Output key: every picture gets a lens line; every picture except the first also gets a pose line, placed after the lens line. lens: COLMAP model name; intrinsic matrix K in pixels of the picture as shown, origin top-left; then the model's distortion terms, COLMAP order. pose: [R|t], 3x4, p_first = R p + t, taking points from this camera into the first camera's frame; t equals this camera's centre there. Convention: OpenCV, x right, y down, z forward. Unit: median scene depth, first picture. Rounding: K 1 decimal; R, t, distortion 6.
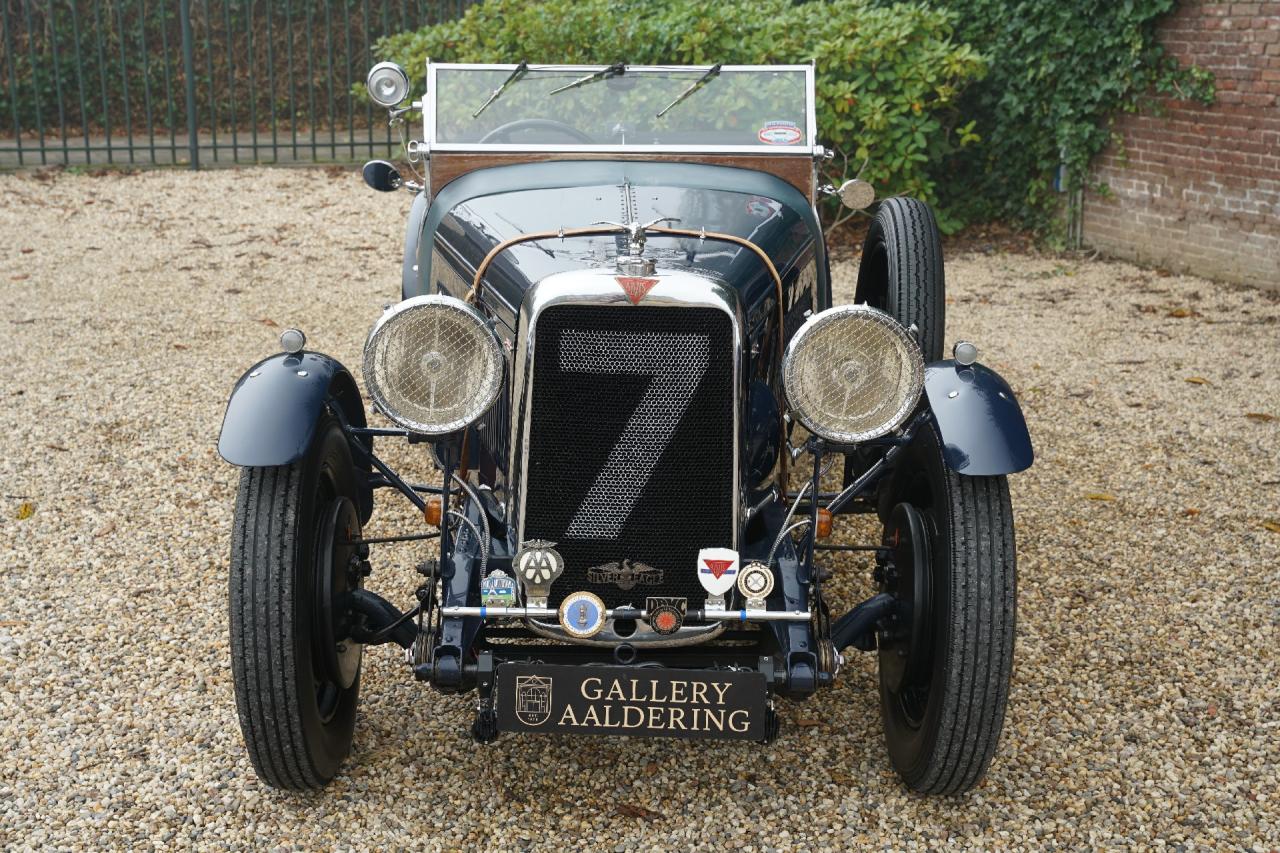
lens RADIAL K [[1730.9, 0, 640.0], [0, 1730.9, 426.5], [0, 0, 1]] dist [0.073811, 0.324509]
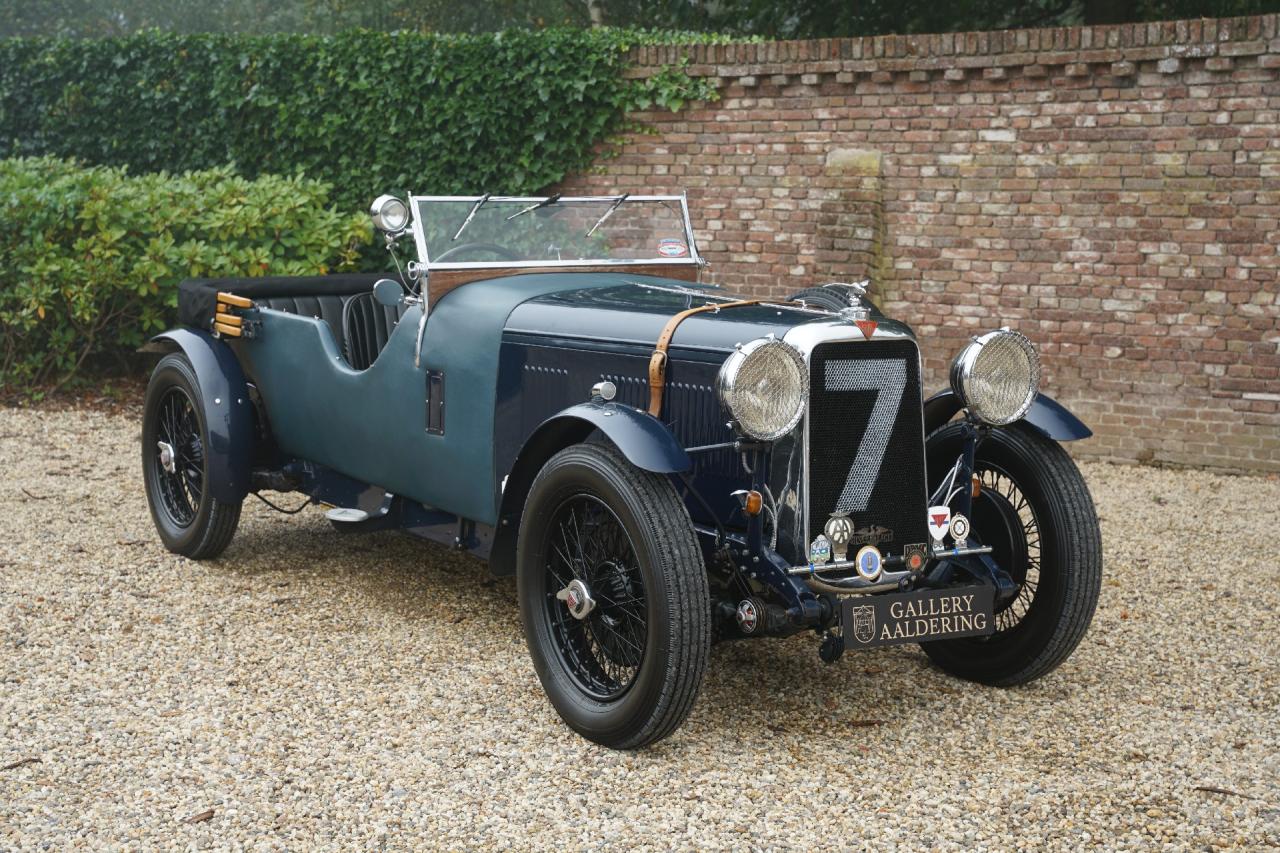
lens RADIAL K [[1982.0, 0, 640.0], [0, 1982.0, 426.5], [0, 0, 1]] dist [0.128751, 0.453390]
pose [[0.845590, -0.069993, 0.529224, -1.016960], [0.135858, 0.986941, -0.086543, 0.113625], [-0.516256, 0.145079, 0.844057, -0.256334]]
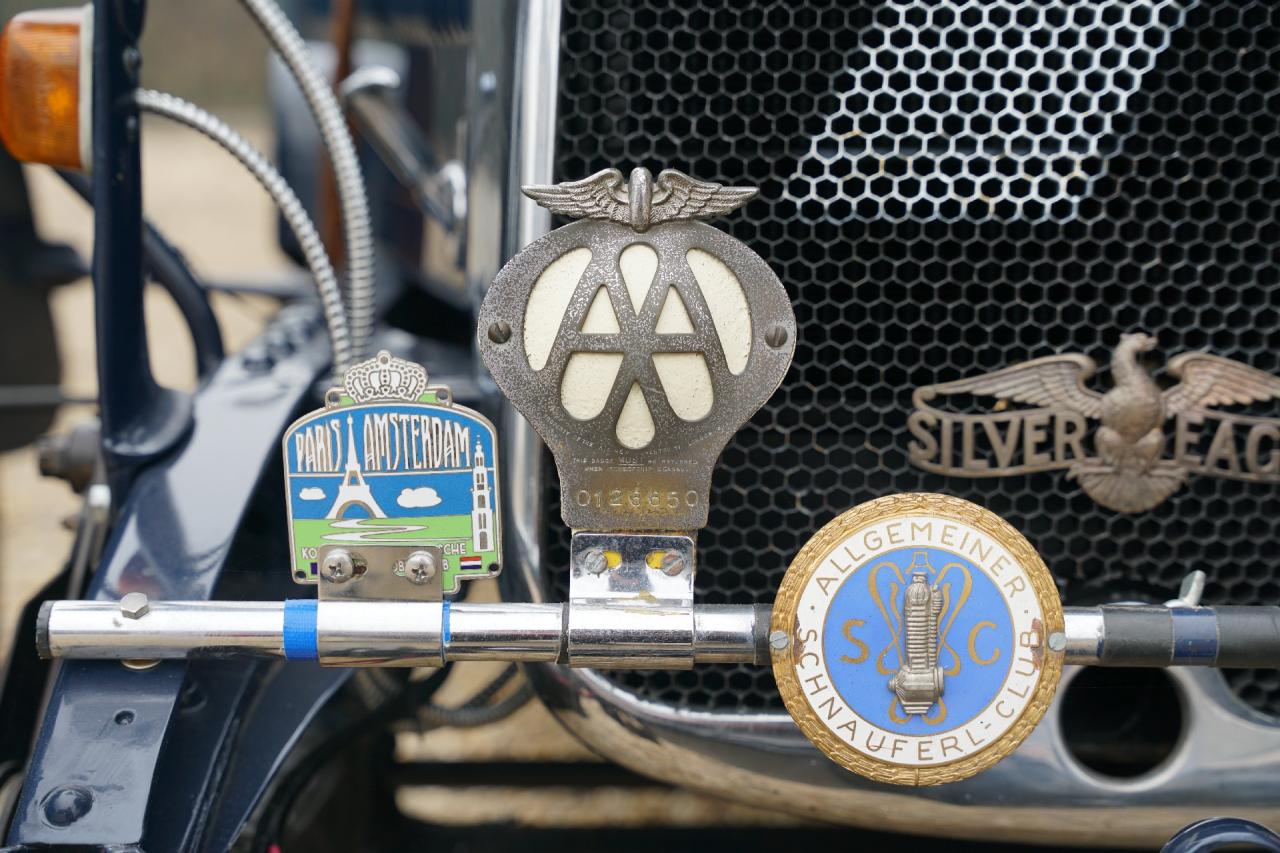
lens RADIAL K [[2253.6, 0, 640.0], [0, 2253.6, 426.5], [0, 0, 1]] dist [0.196183, 0.530380]
pose [[0.999633, -0.013390, -0.023558, -0.053648], [0.012508, 0.999229, -0.037227, 0.096376], [0.024038, 0.036919, 0.999029, 0.788941]]
